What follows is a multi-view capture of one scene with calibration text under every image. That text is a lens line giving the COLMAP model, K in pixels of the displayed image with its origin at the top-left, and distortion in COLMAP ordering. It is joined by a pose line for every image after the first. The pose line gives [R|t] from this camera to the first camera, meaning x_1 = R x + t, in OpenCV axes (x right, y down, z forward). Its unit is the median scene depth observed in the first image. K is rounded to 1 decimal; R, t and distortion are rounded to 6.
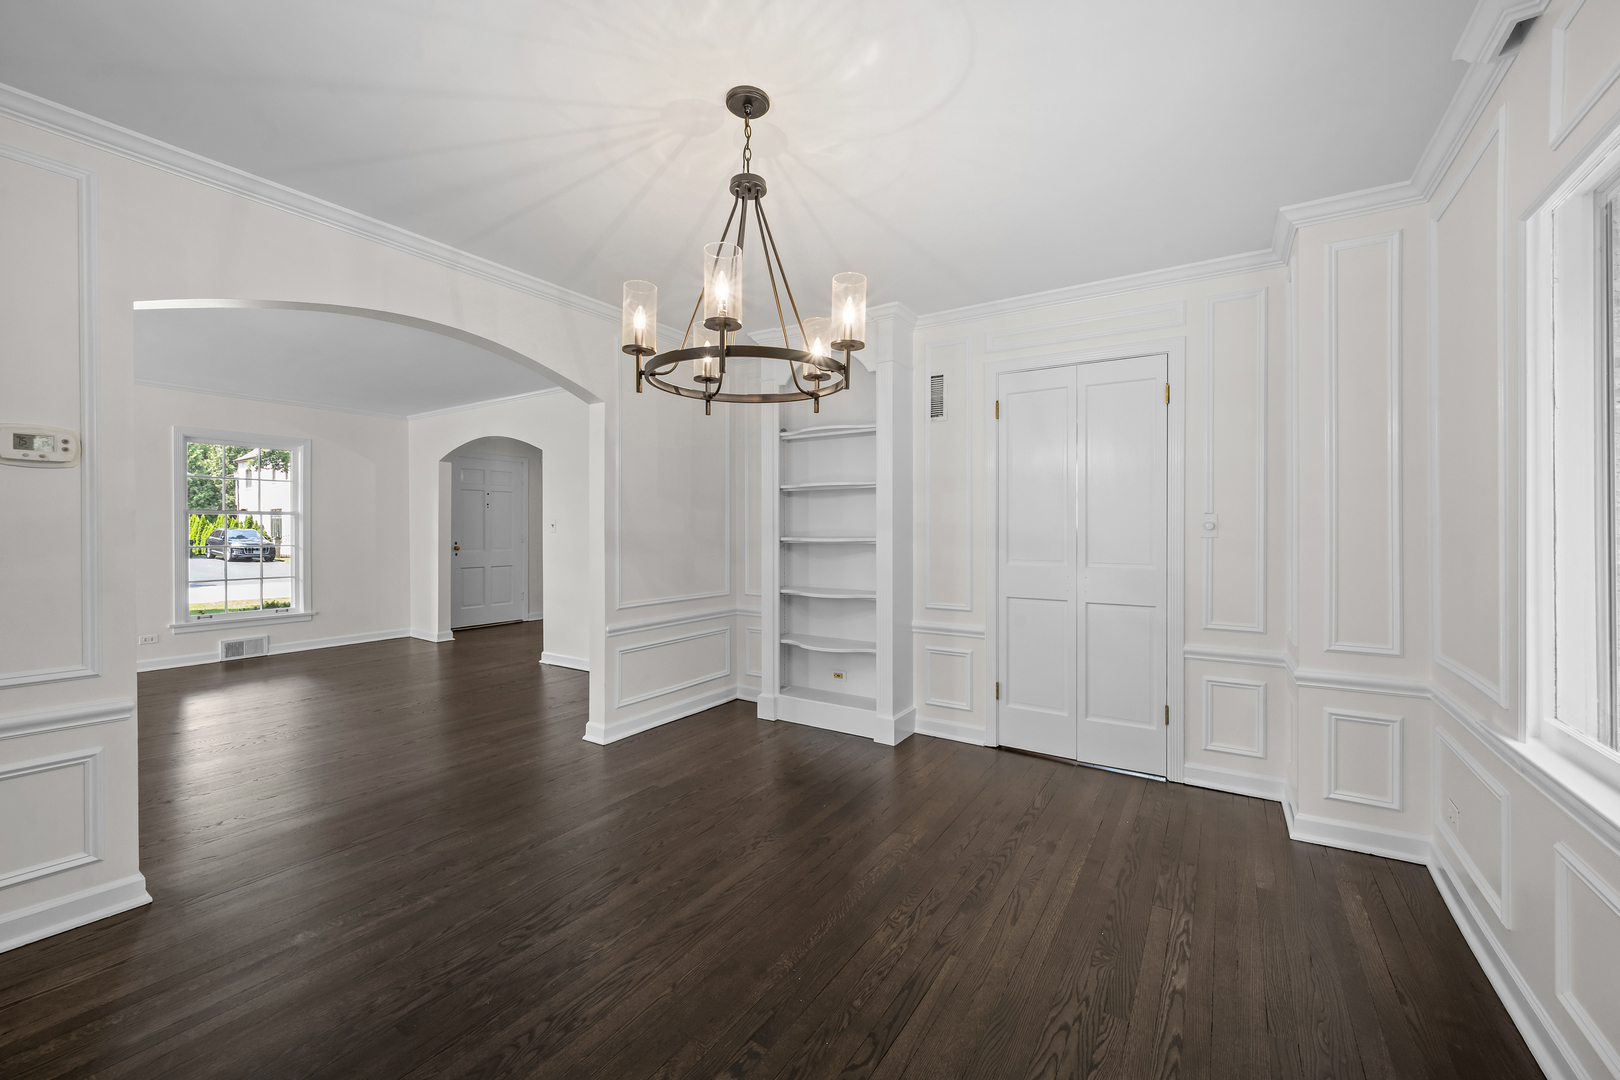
lens RADIAL K [[641.6, 0, 816.9], [0, 641.6, 535.8], [0, 0, 1]] dist [0.000153, -0.000220]
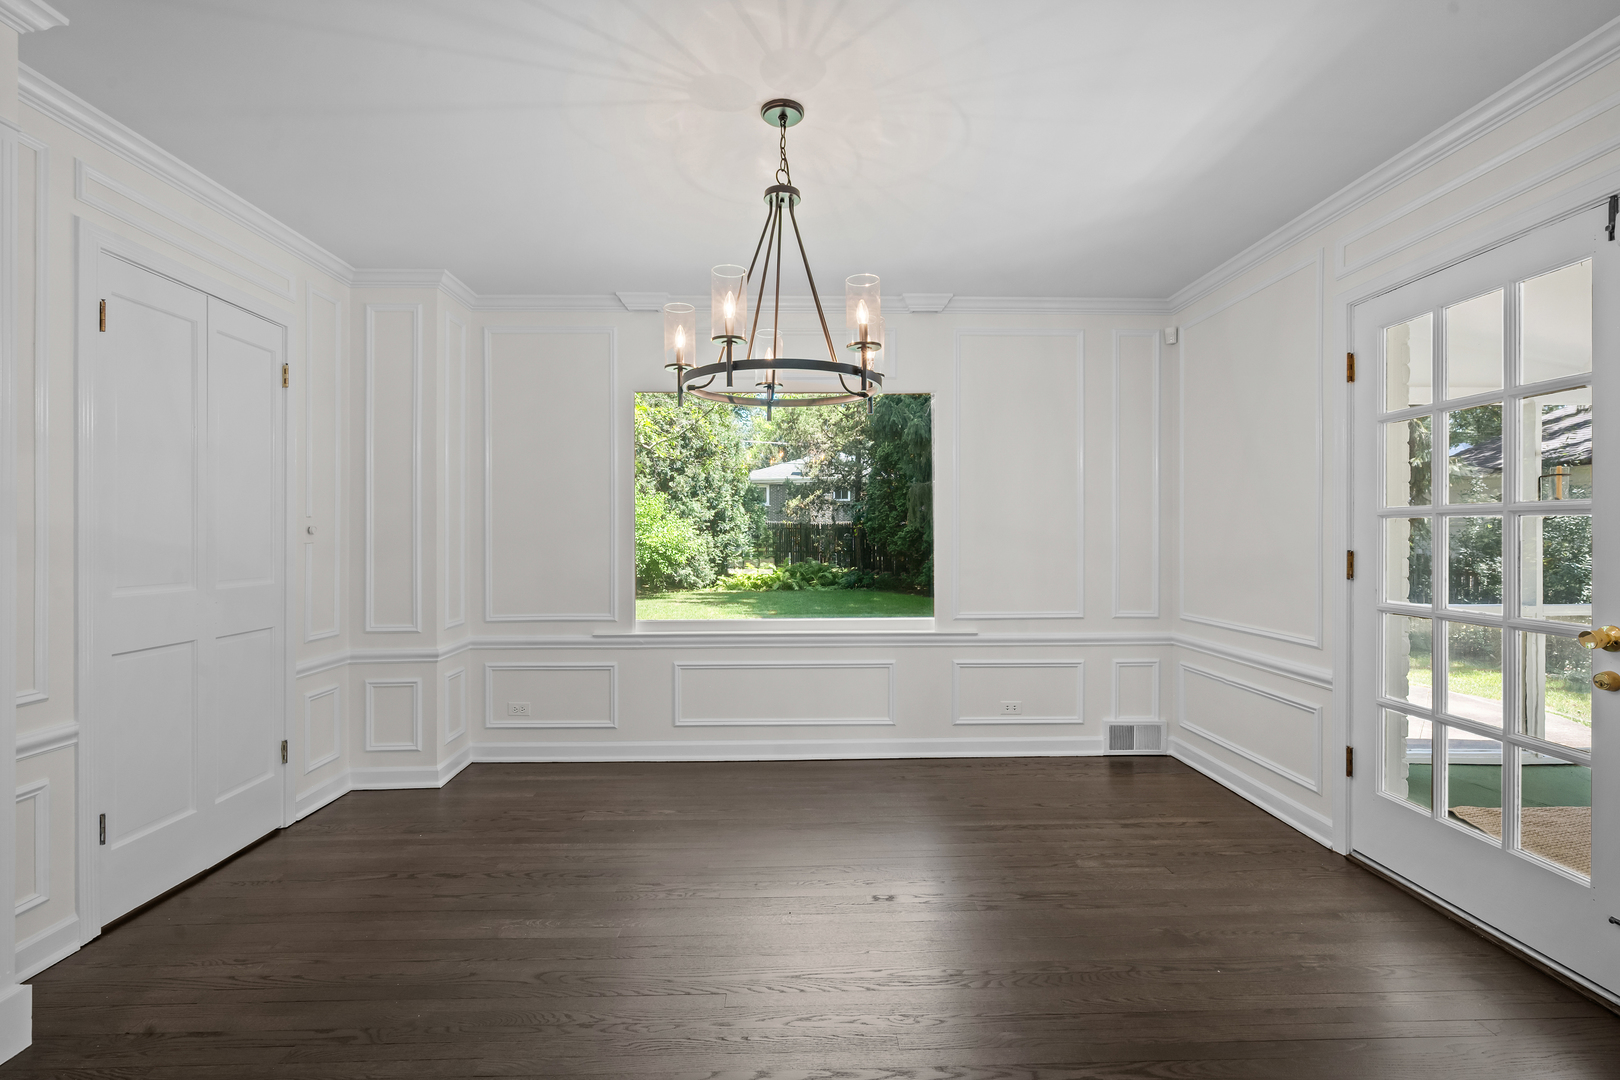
lens RADIAL K [[743.7, 0, 810.0], [0, 743.7, 540.0], [0, 0, 1]] dist [0.000408, 0.000114]
pose [[-0.566068, -0.011047, 0.824284, -0.761931], [0.000286, 0.999908, 0.013597, -0.019912], [-0.824358, 0.007932, -0.566013, 1.116888]]
